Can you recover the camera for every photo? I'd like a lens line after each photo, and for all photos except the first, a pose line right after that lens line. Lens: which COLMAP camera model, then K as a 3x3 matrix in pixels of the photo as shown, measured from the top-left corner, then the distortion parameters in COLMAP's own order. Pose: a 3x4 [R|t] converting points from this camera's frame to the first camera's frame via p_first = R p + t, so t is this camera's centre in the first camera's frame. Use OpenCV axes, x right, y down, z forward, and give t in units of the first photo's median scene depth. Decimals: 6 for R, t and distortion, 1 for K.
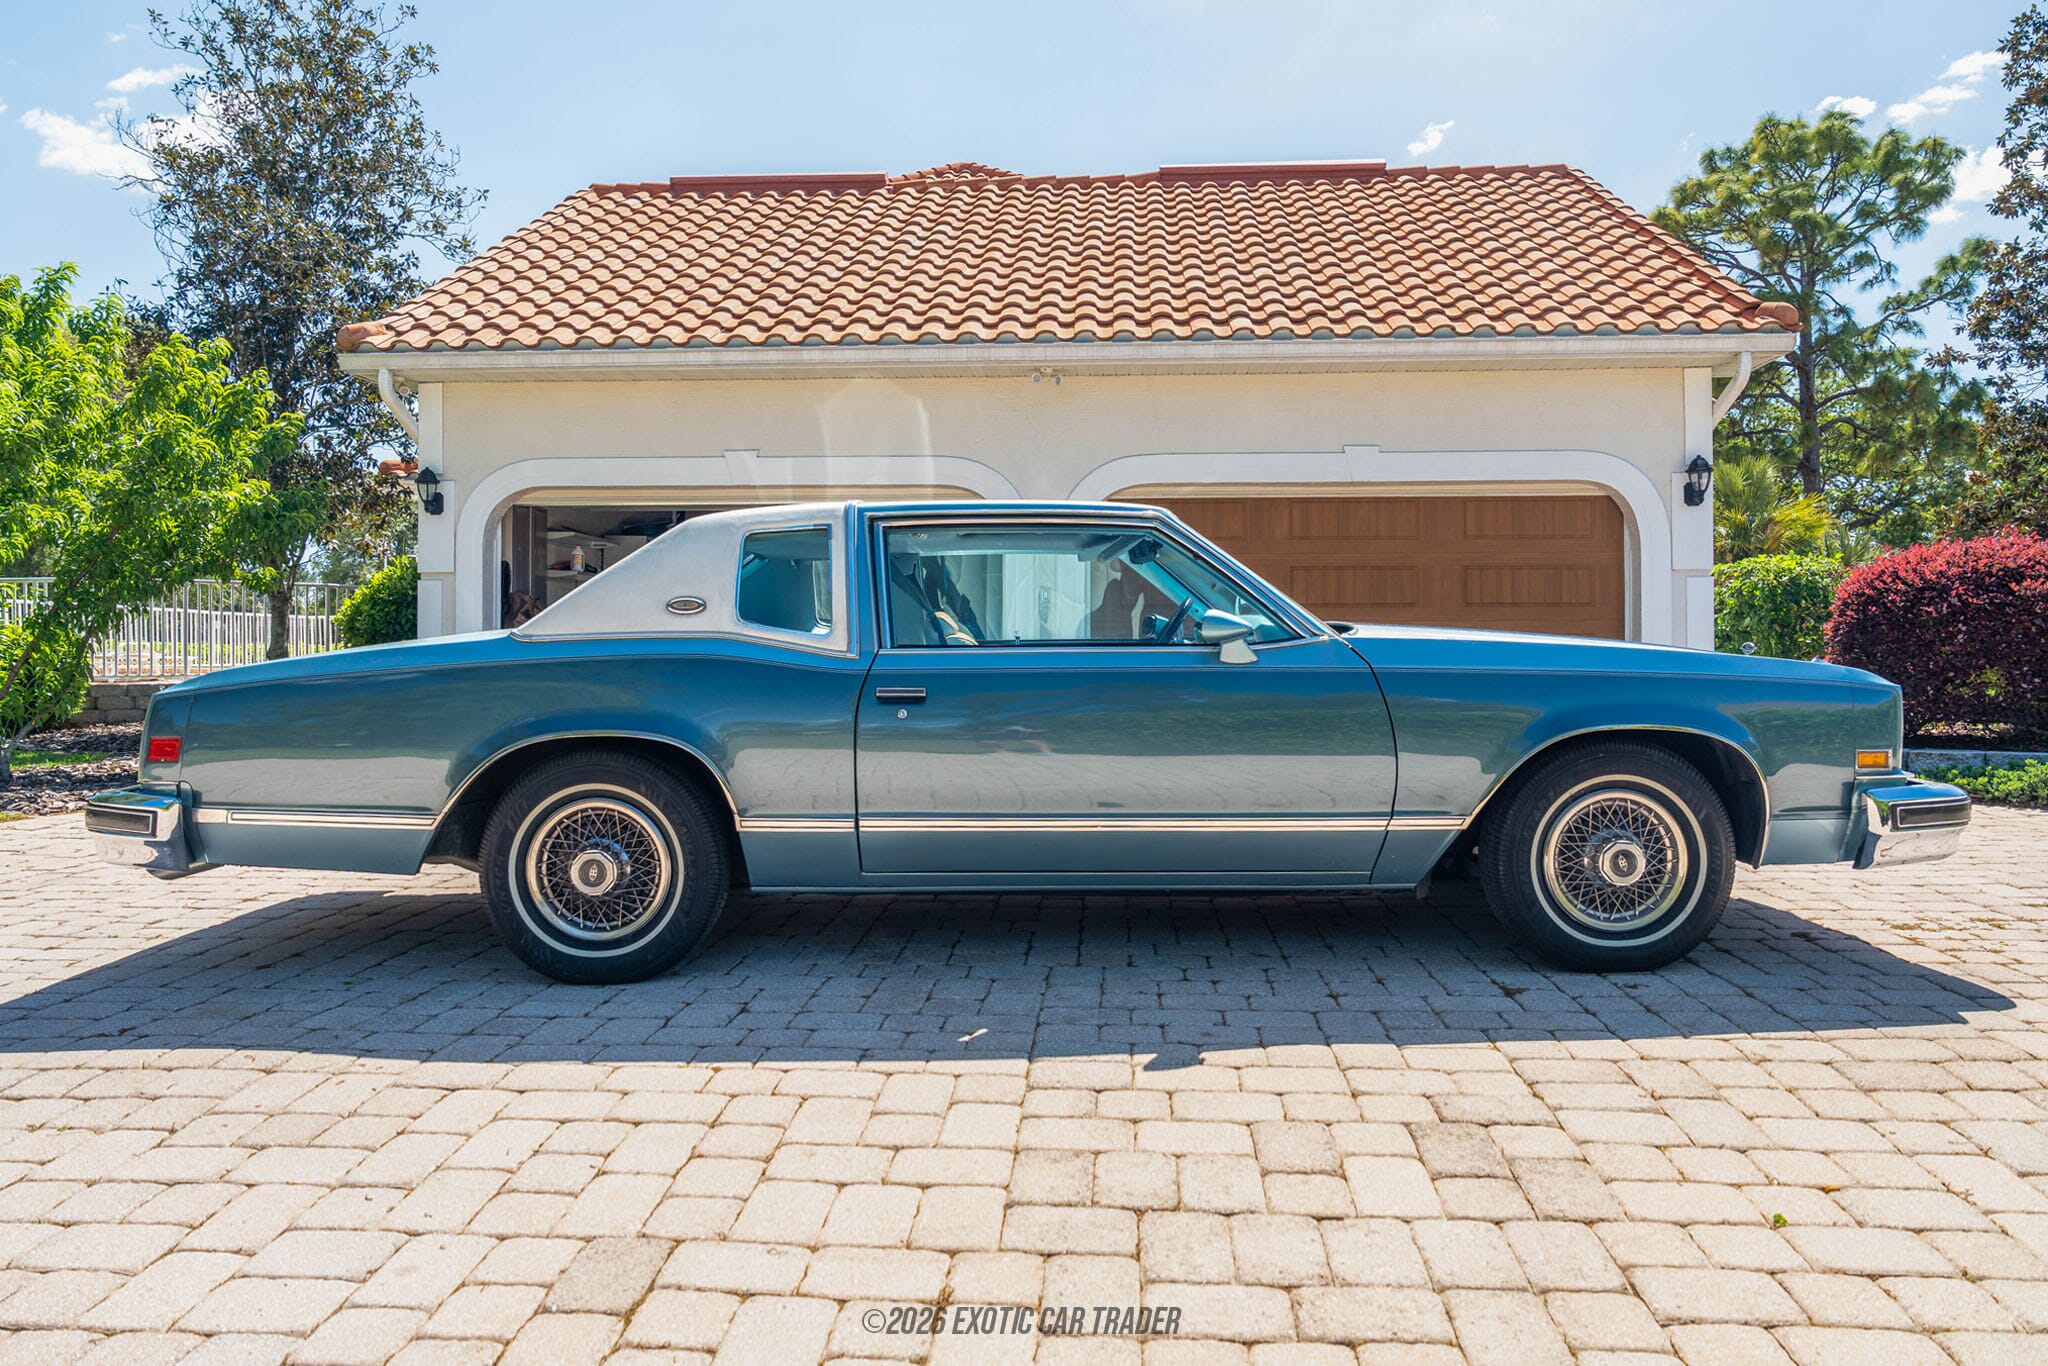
lens RADIAL K [[1349.1, 0, 1024.0], [0, 1349.1, 683.0], [0, 0, 1]] dist [-0.001724, 0.004564]
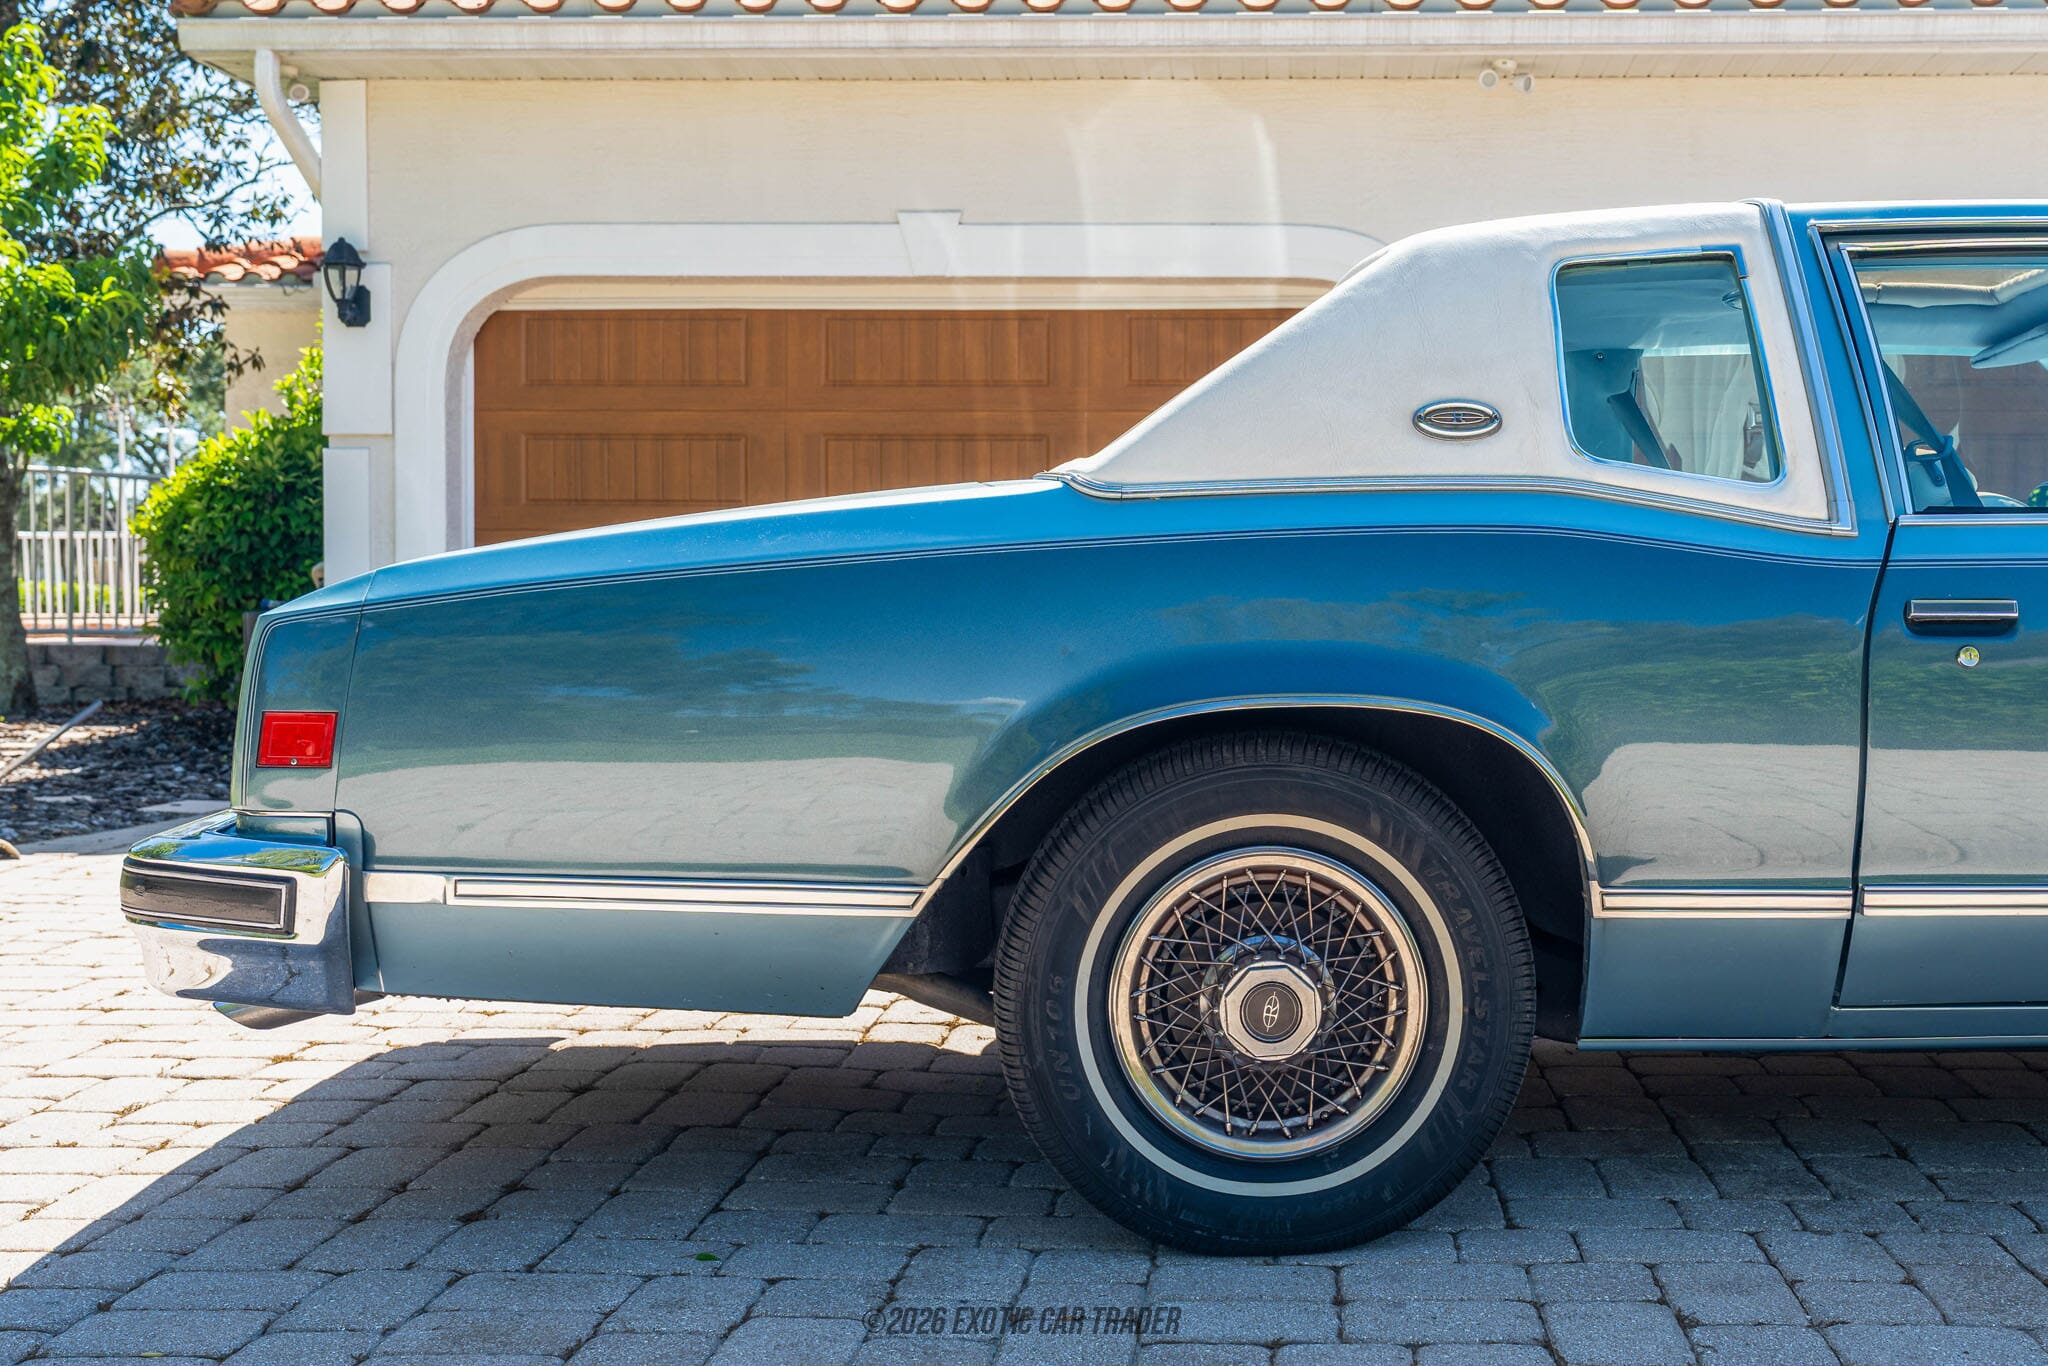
lens RADIAL K [[2173.0, 0, 1148.4], [0, 2173.0, 742.8], [0, 0, 1]] dist [0.002598, 0.007702]
pose [[0.999143, -0.000790, 0.041387, -0.381531], [-0.000704, 0.999350, 0.036054, 0.024330], [-0.041388, -0.036053, 0.998492, 0.274183]]
